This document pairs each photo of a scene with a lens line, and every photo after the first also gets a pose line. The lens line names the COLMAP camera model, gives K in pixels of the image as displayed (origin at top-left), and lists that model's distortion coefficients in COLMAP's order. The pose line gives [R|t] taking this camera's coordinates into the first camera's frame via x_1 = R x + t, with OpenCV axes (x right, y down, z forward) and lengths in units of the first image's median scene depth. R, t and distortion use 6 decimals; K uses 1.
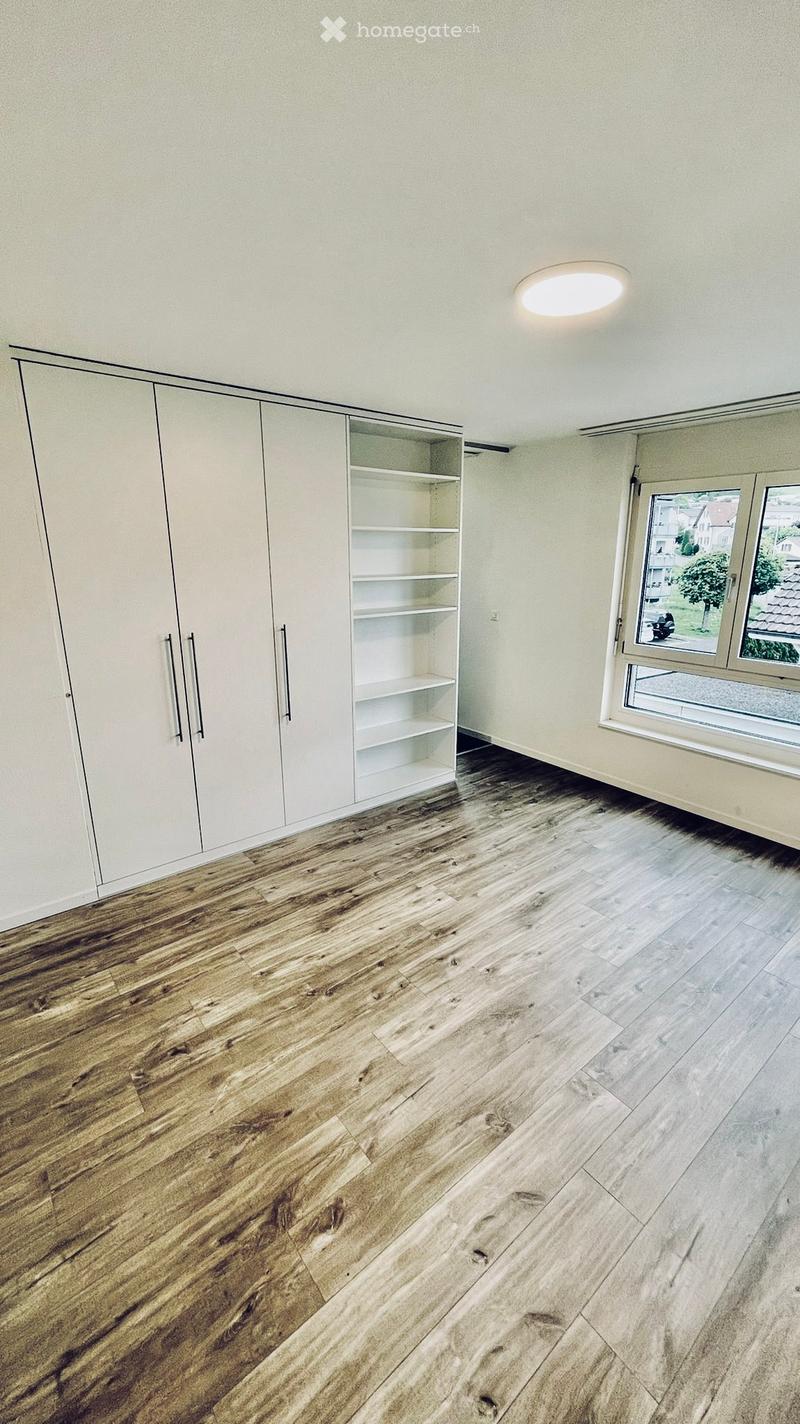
lens RADIAL K [[579.0, 0, 404.3], [0, 579.0, 700.1], [0, 0, 1]] dist [-0.003350, -0.000052]
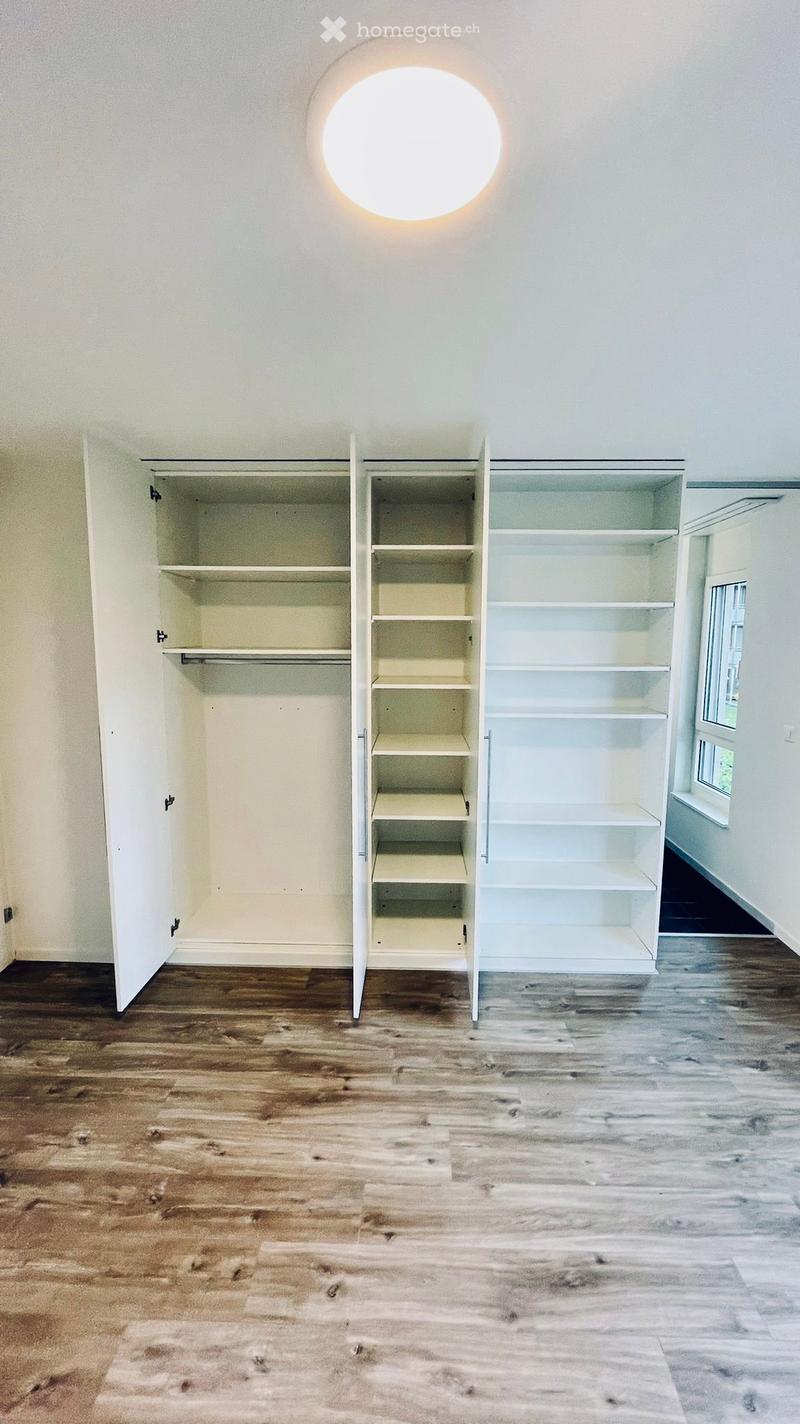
lens RADIAL K [[579.0, 0, 408.1], [0, 579.0, 698.2], [0, 0, 1]] dist [-0.003350, -0.000052]
pose [[0.763268, 0.072662, -0.641983, 0.400761], [-0.170207, 0.981169, -0.091311, -0.089813], [0.623258, 0.178965, 0.761262, 0.398399]]
